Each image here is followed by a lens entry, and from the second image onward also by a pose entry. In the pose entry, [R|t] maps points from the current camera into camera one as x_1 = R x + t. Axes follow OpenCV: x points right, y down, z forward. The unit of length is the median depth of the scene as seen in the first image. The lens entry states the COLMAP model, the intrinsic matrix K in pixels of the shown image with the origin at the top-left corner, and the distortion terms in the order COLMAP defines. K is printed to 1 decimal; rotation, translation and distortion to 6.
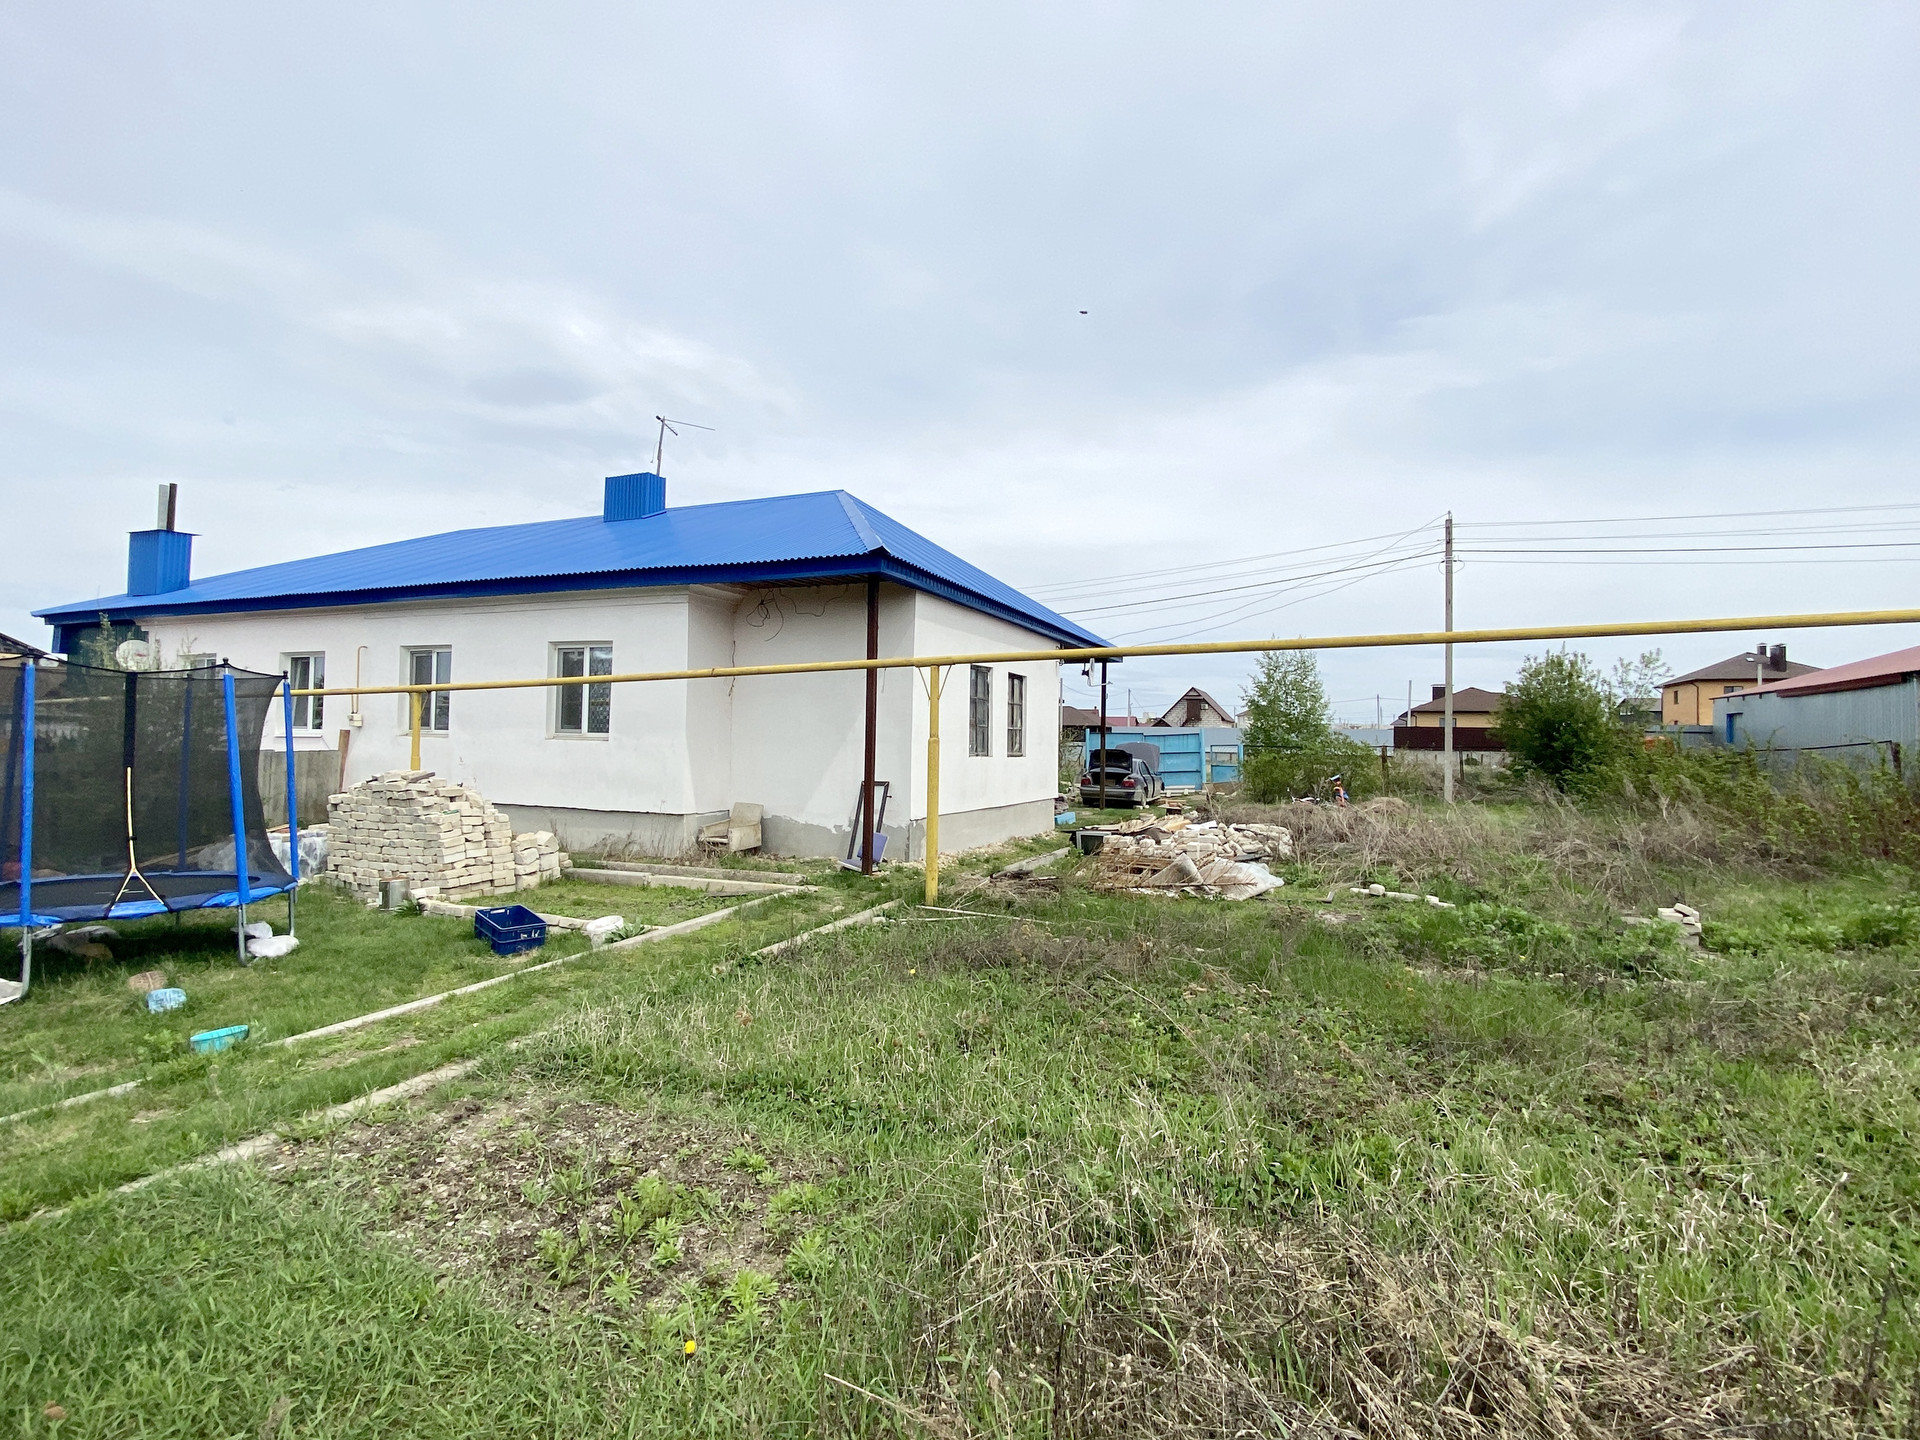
lens RADIAL K [[946.0, 0, 960.0], [0, 946.0, 720.0], [0, 0, 1]] dist [-0.001092, -0.000338]
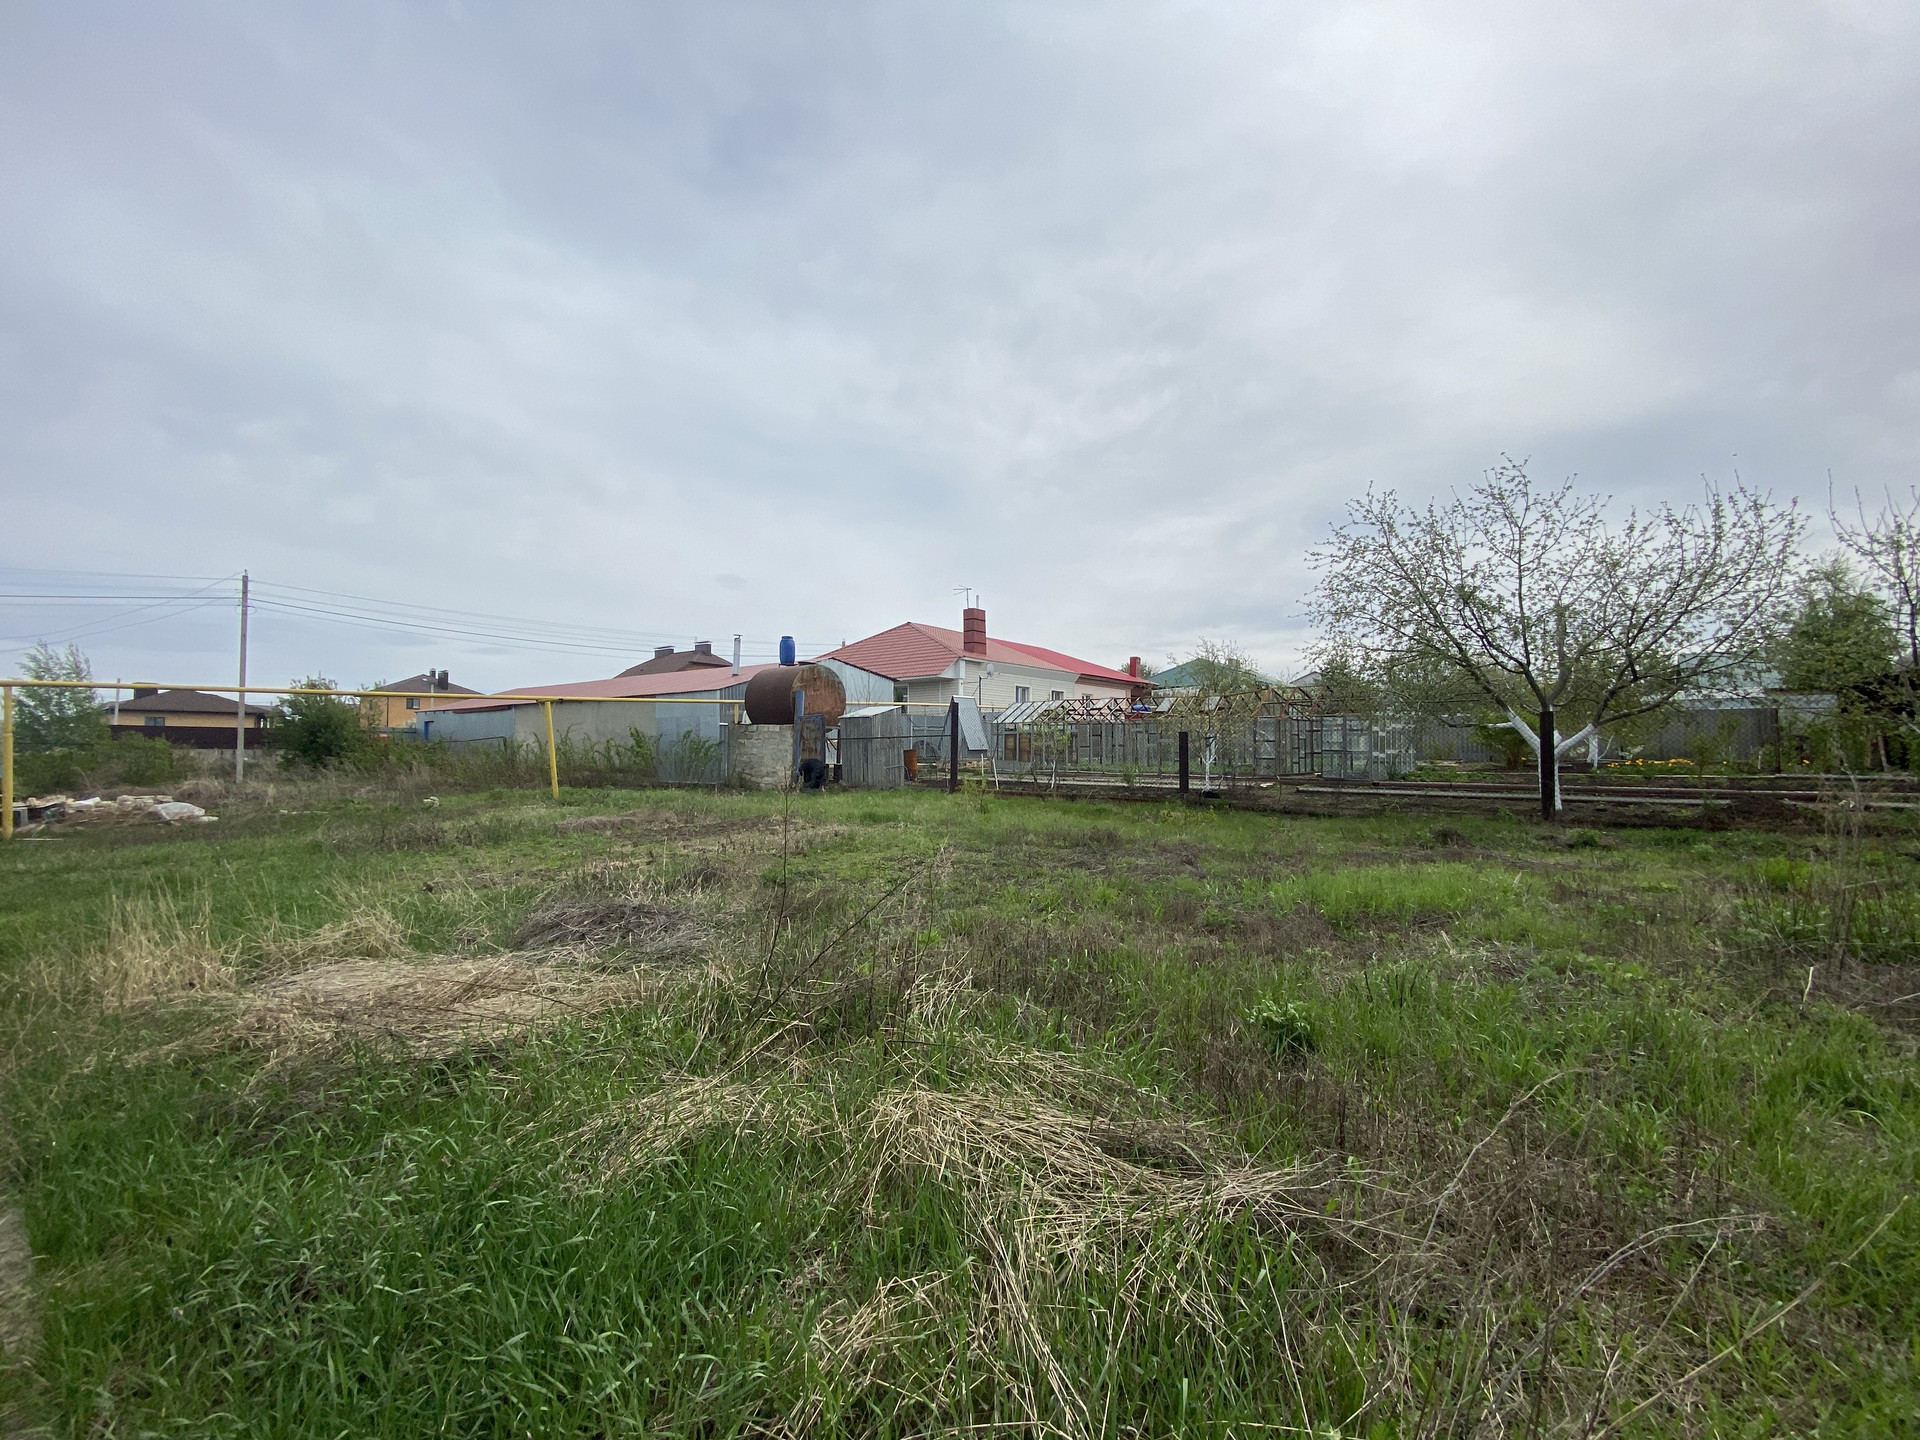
lens RADIAL K [[782.4, 0, 960.0], [0, 782.4, 720.0], [0, 0, 1]] dist [0.001061, -0.013969]
pose [[0.265409, 0.020815, 0.963911, -0.286491], [-0.017171, 0.999710, -0.016860, -0.001712], [-0.963983, -0.012077, 0.265689, -0.299163]]
